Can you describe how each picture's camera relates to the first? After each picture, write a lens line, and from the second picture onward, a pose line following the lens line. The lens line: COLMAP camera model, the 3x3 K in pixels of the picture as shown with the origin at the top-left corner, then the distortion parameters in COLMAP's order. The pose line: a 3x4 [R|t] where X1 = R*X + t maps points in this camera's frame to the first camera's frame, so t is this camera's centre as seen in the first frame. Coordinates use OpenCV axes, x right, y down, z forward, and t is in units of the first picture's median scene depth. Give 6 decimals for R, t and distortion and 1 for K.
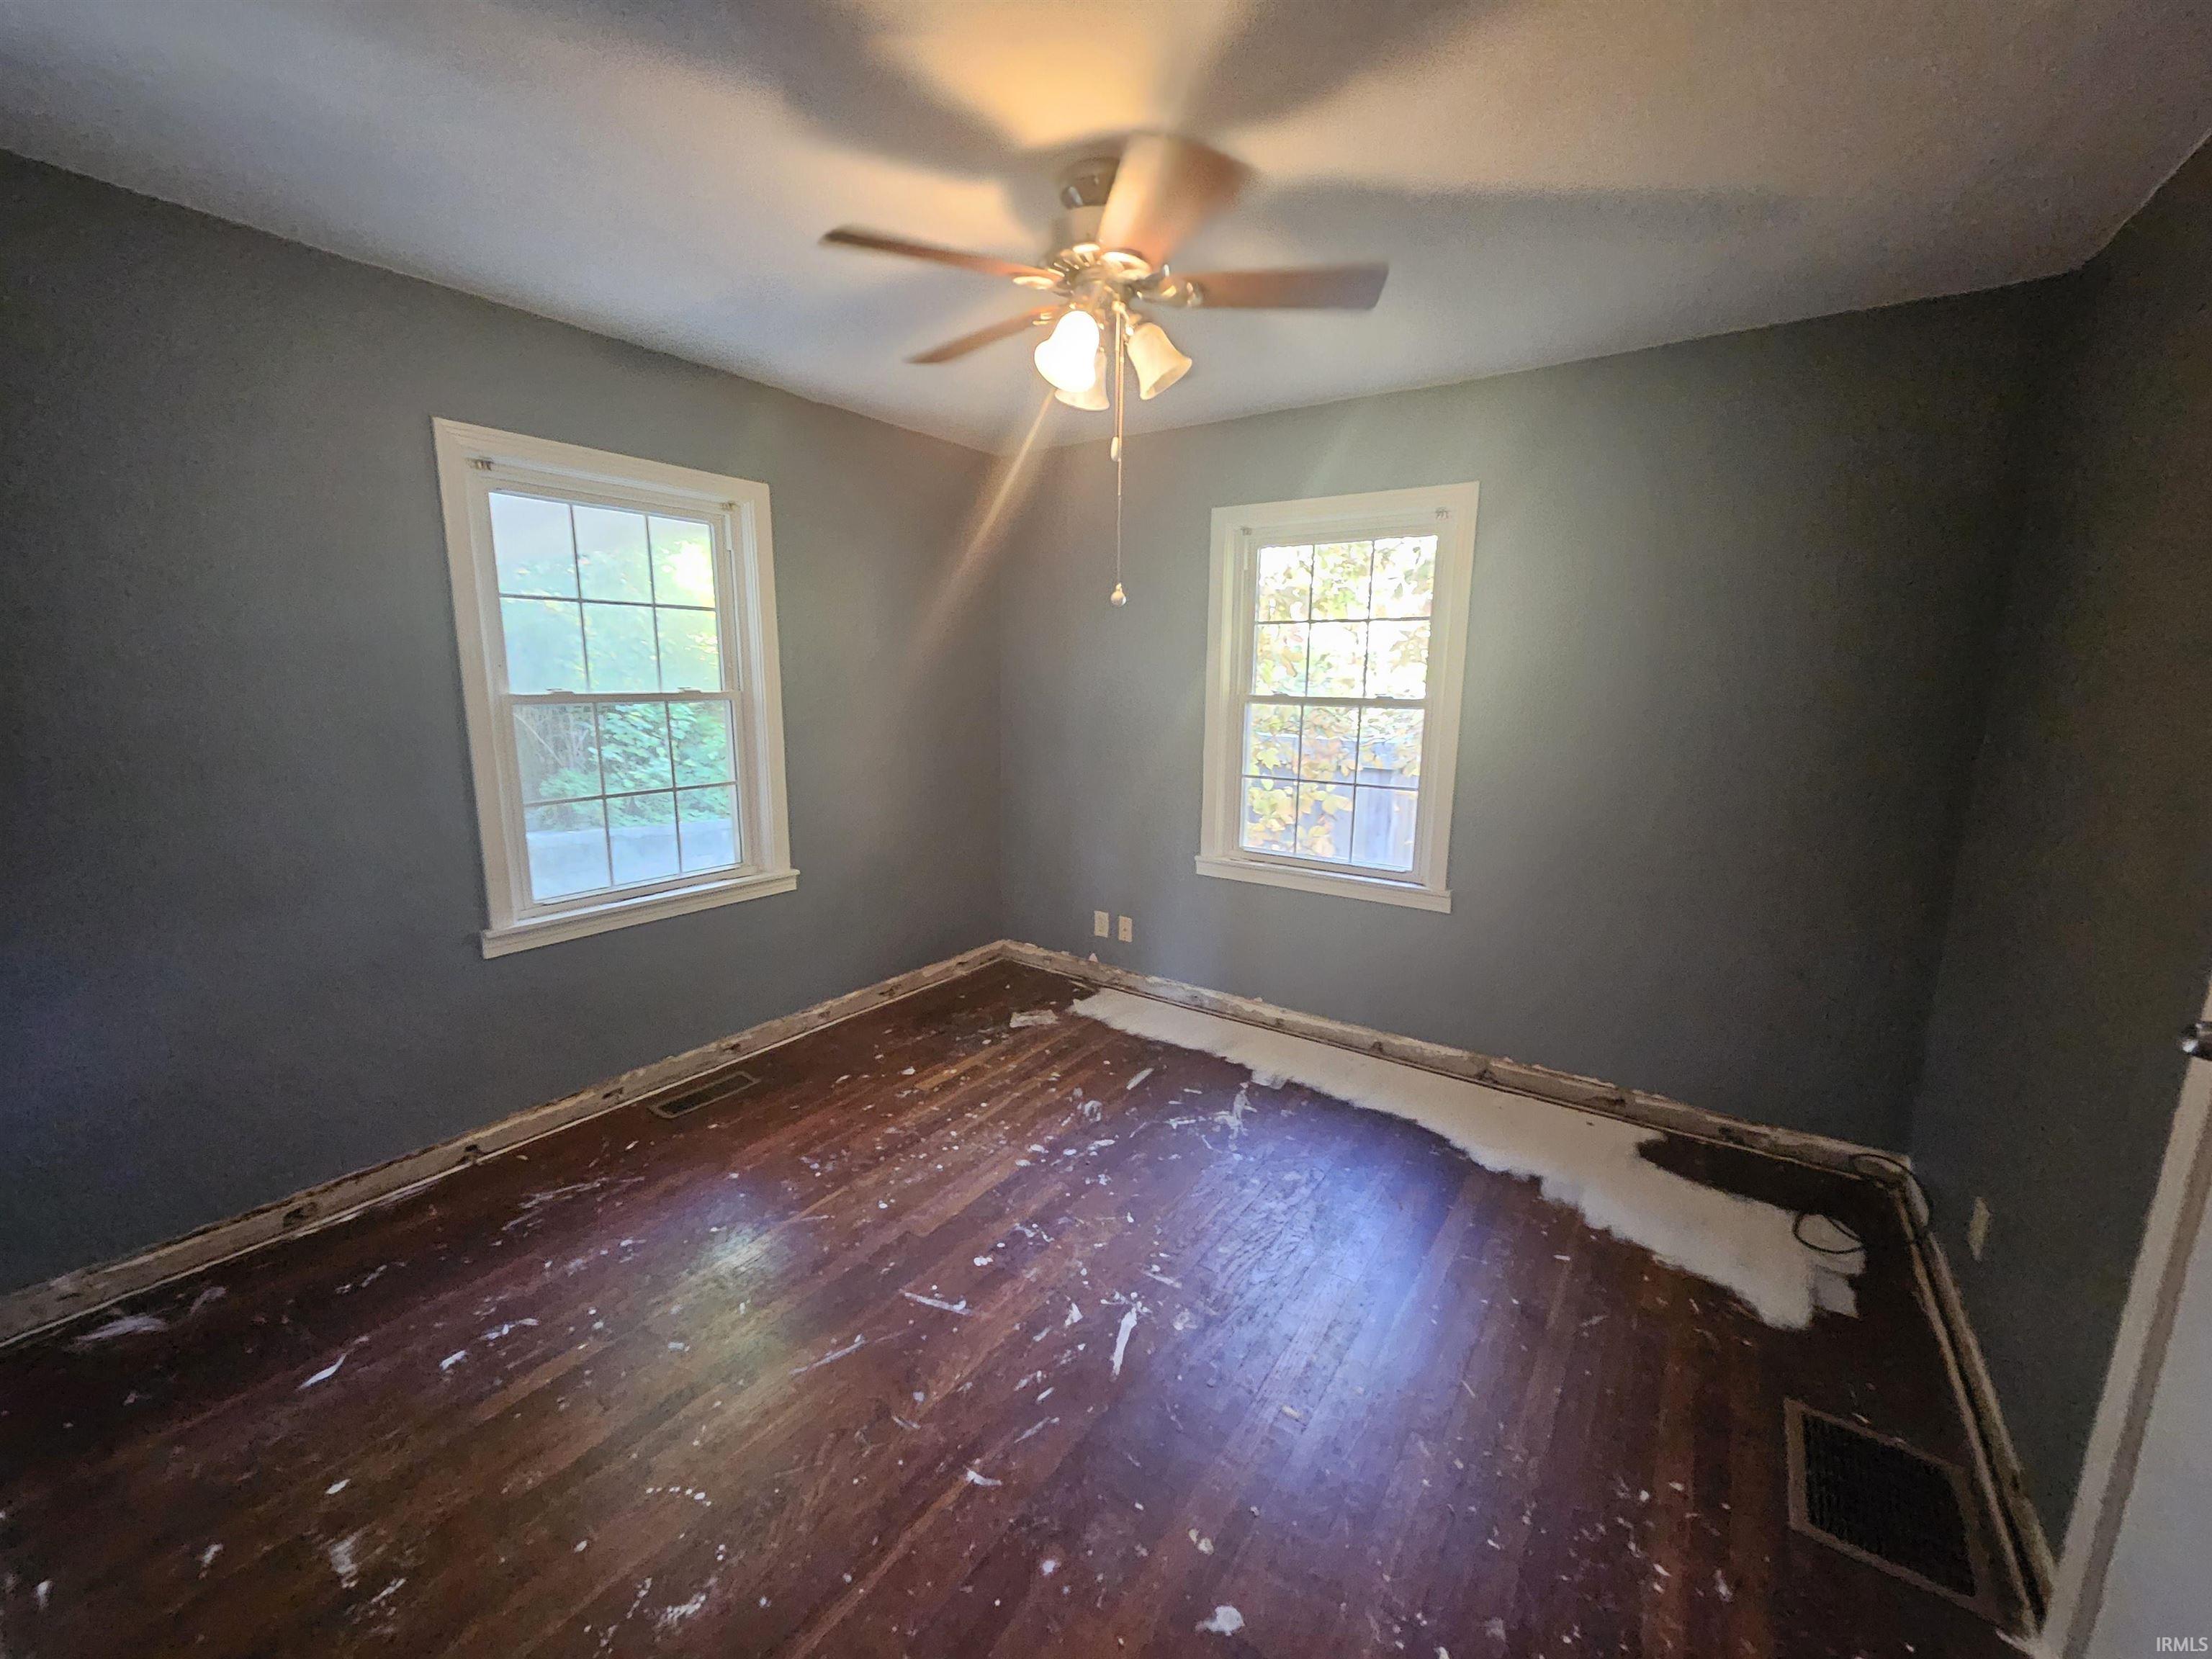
lens RADIAL K [[869.9, 0, 1108.7], [0, 869.9, 828.6], [0, 0, 1]] dist [0.009243, -0.003963]
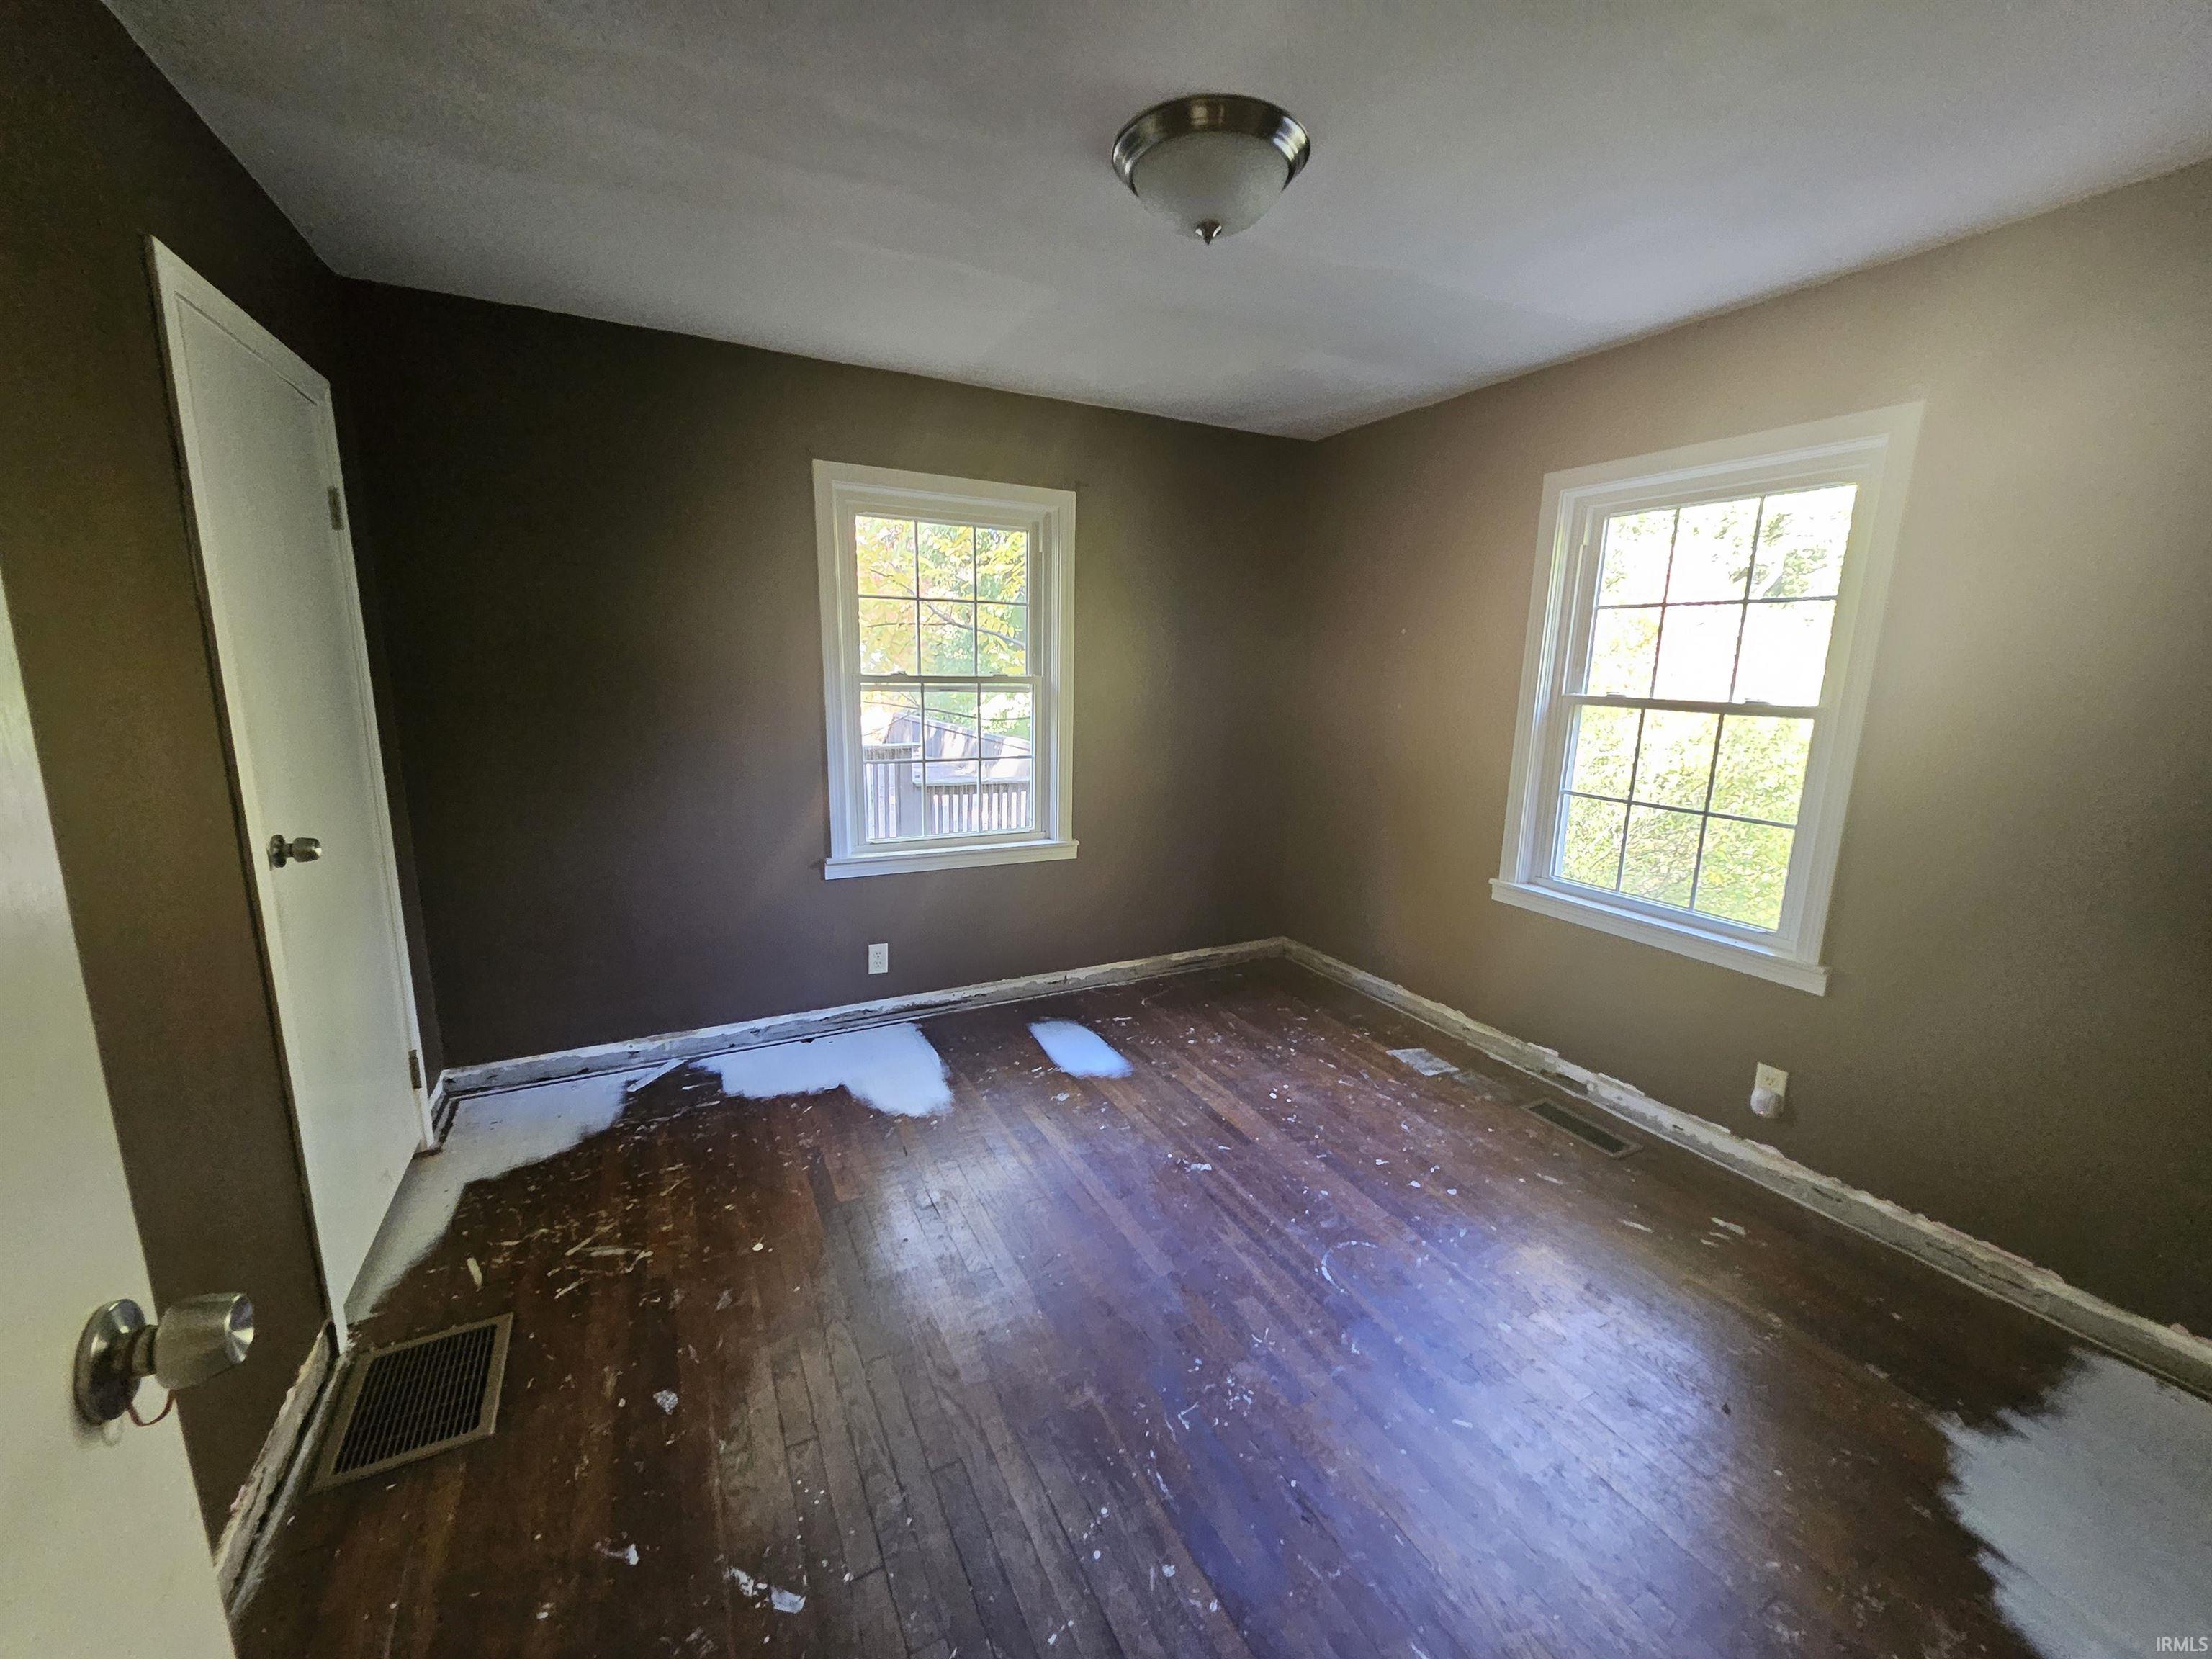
lens RADIAL K [[869.9, 0, 1096.9], [0, 869.9, 831.4], [0, 0, 1]] dist [0.009243, -0.003963]
pose [[0.872476, 0.106673, -0.476872, 0.188524], [-0.102017, 0.994141, 0.035734, -0.006786], [0.477890, 0.017472, 0.878246, 0.050223]]
